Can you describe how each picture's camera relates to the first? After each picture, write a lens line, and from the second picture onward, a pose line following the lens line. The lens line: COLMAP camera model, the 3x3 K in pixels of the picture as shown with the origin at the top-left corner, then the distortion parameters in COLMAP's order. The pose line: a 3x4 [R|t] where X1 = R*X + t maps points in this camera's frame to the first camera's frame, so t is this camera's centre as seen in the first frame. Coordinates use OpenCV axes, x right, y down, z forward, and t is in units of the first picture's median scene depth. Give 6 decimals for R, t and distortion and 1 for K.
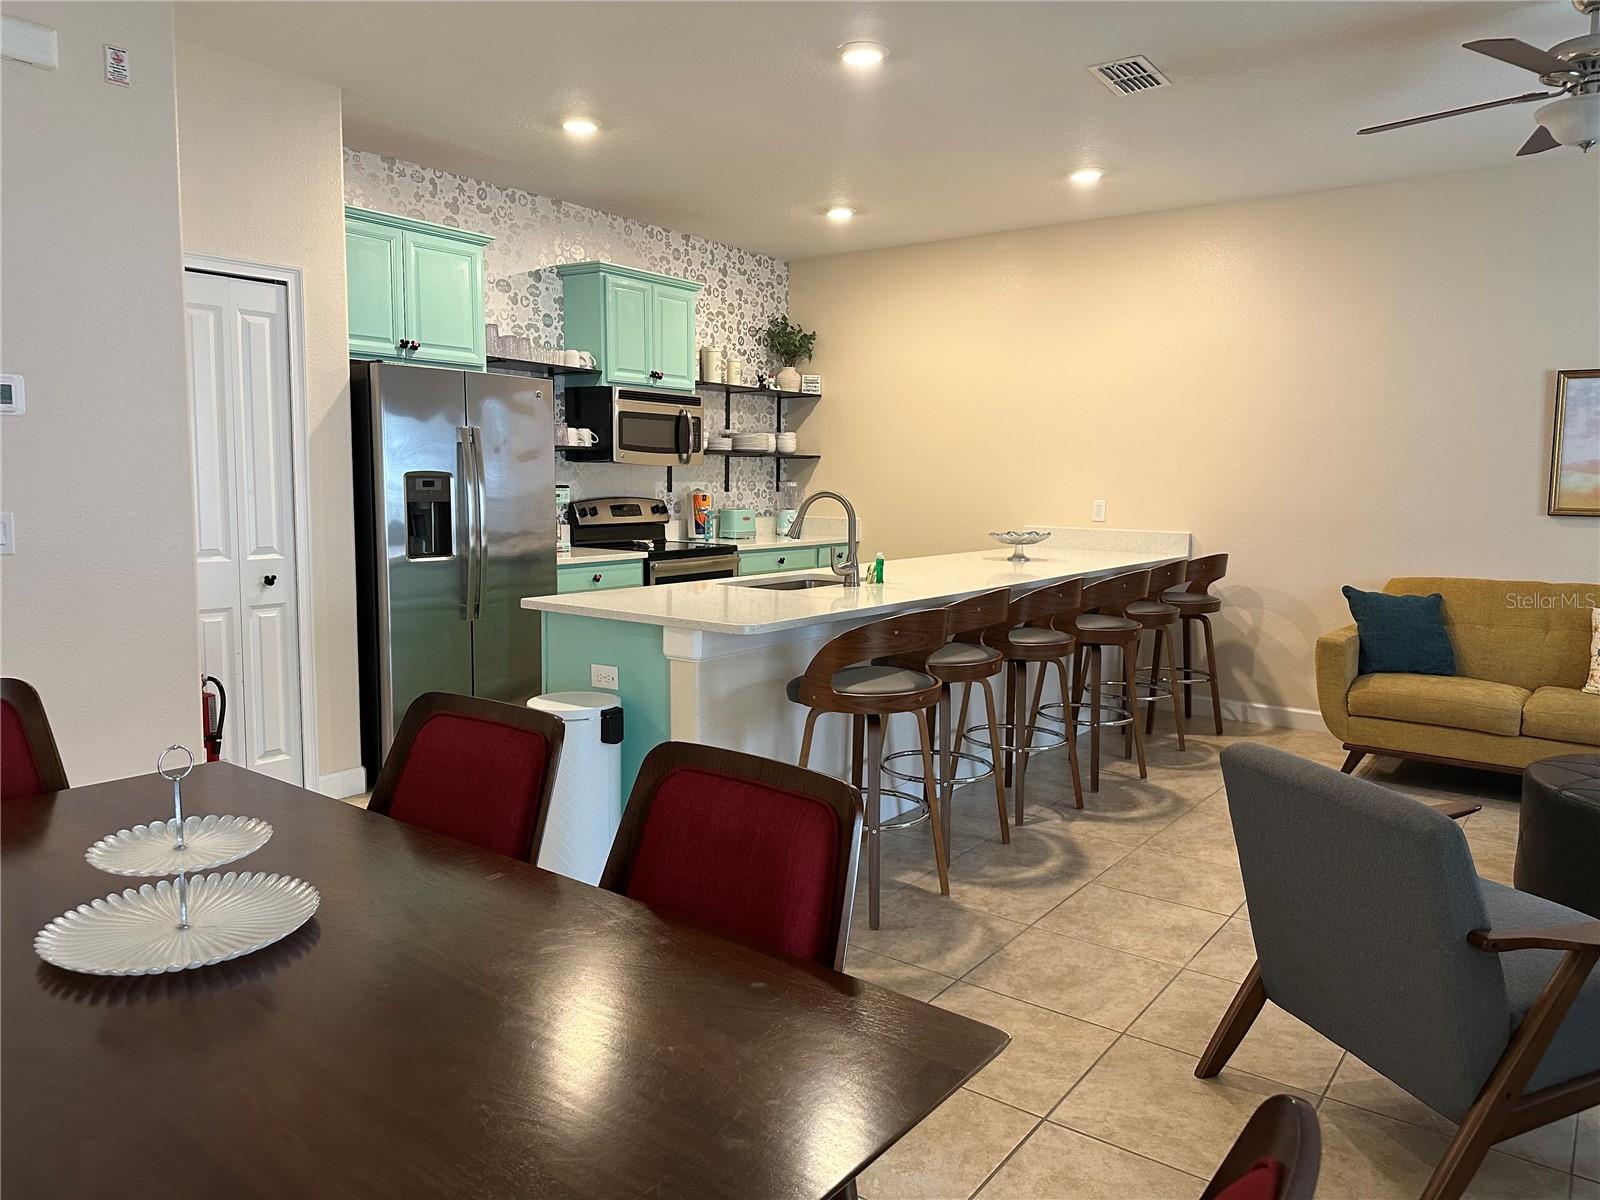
lens RADIAL K [[1110.4, 0, 794.5], [0, 1110.4, 593.2], [0, 0, 1]] dist [0.005382, 0.000759]
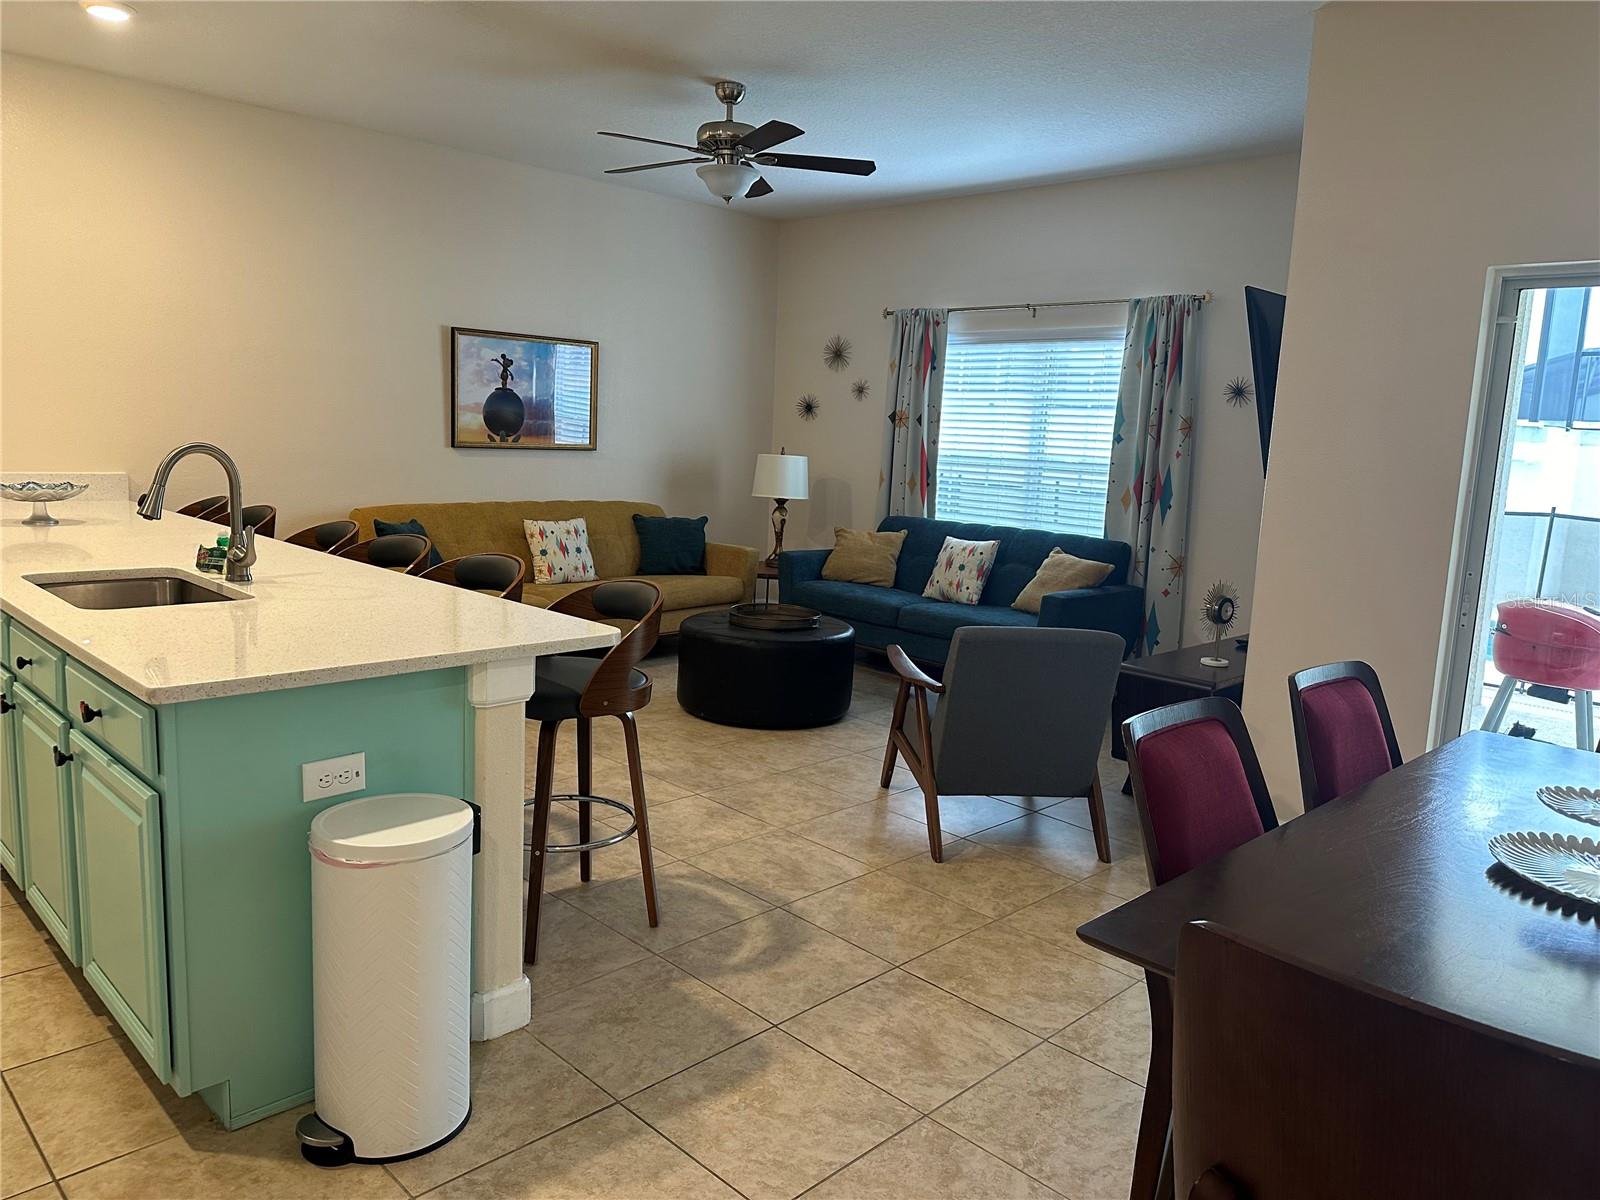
lens RADIAL K [[1110.4, 0, 794.2], [0, 1110.4, 600.0], [0, 0, 1]] dist [0.005382, 0.000759]
pose [[0.124986, -0.159369, 0.979275, -0.534934], [0.064852, 0.986217, 0.152221, -0.070146], [-0.990037, 0.044482, 0.133599, 0.508516]]
